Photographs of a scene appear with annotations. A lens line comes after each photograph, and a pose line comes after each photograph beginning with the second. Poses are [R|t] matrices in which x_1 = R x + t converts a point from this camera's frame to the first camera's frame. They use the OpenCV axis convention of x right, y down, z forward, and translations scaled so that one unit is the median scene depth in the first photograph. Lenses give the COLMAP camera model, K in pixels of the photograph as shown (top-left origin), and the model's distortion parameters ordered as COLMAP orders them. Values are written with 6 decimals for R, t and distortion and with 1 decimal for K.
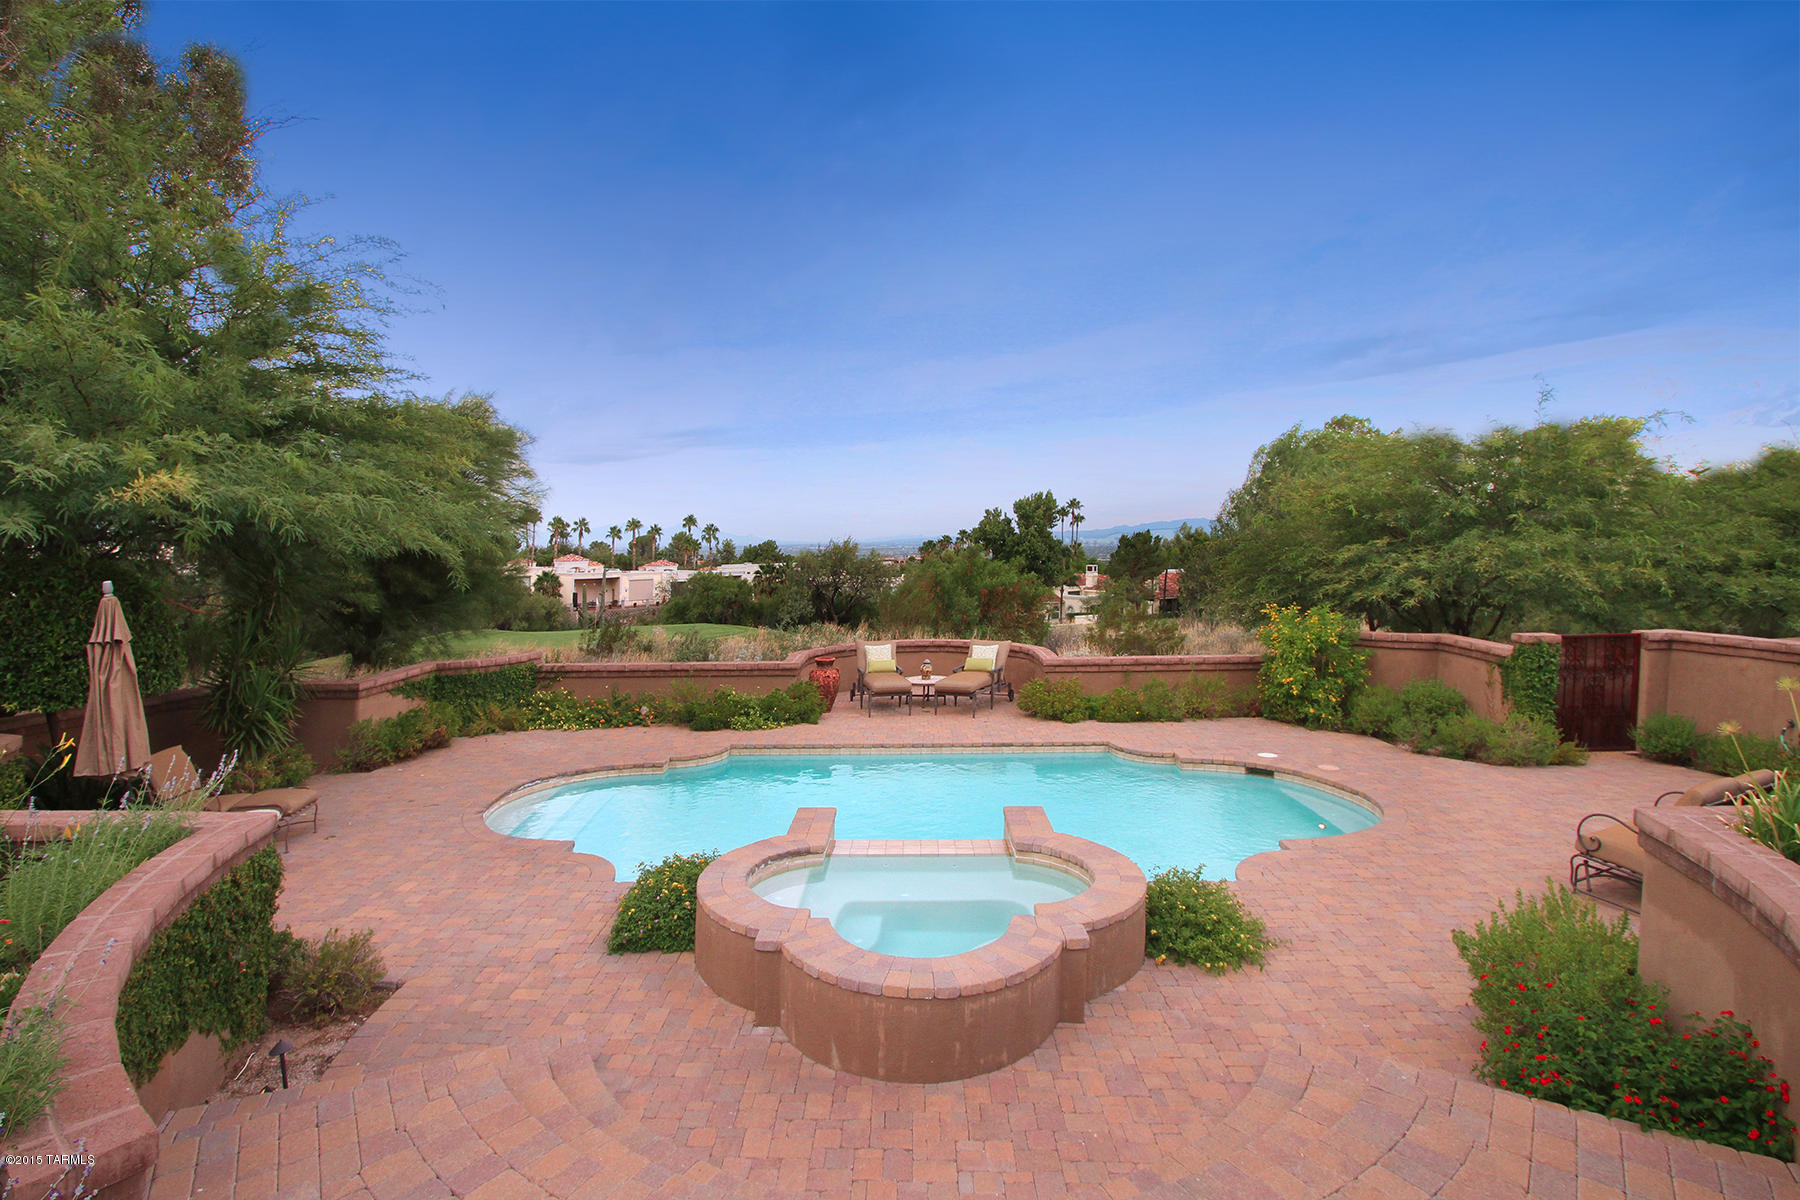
lens RADIAL K [[912.0, 0, 910.6], [0, 912.0, 597.3], [0, 0, 1]] dist [-0.018029, 0.002962]
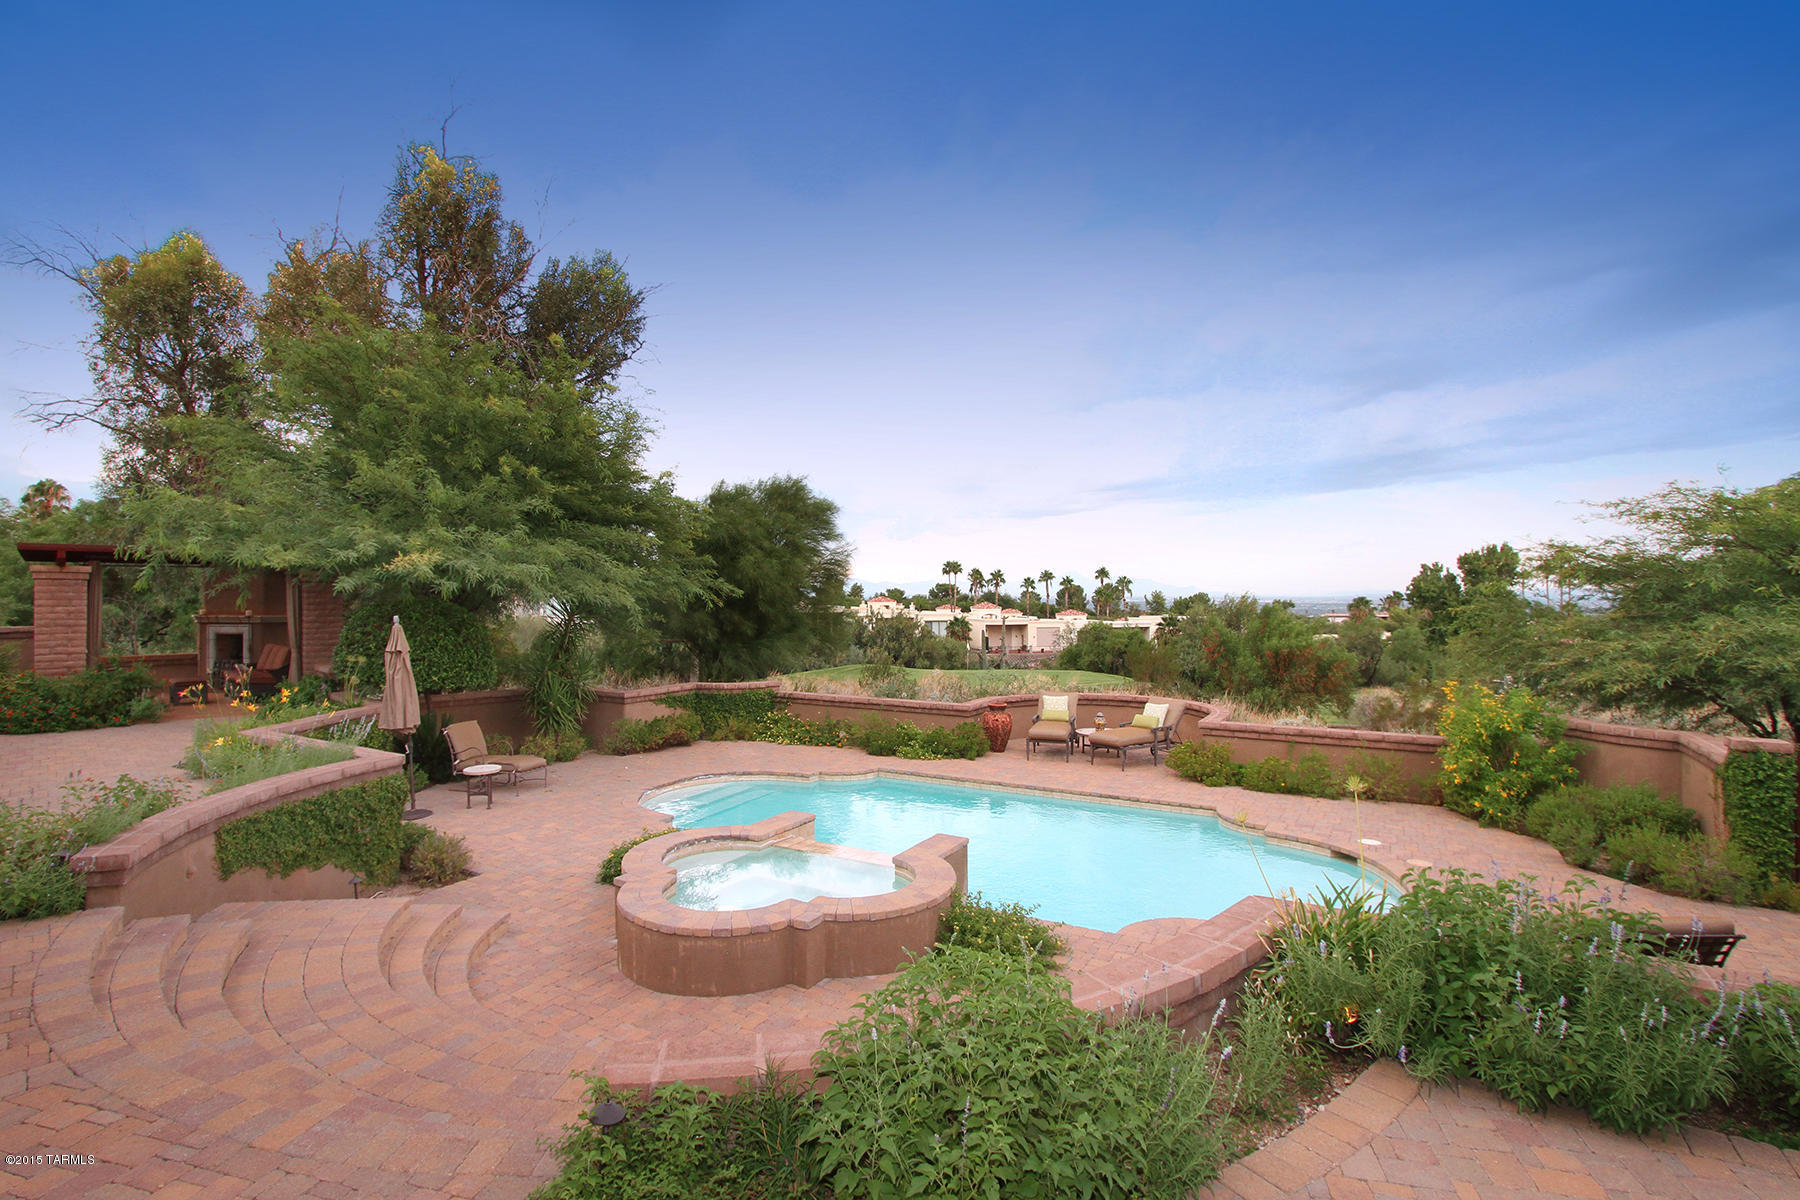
lens RADIAL K [[895.4, 0, 918.1], [0, 895.4, 624.9], [0, 0, 1]] dist [-0.012942, 0.002459]
pose [[0.888630, 0.037358, -0.457100, 0.314545], [-0.048456, 0.998746, -0.012577, -0.010911], [0.456057, 0.033326, 0.889326, -0.020630]]
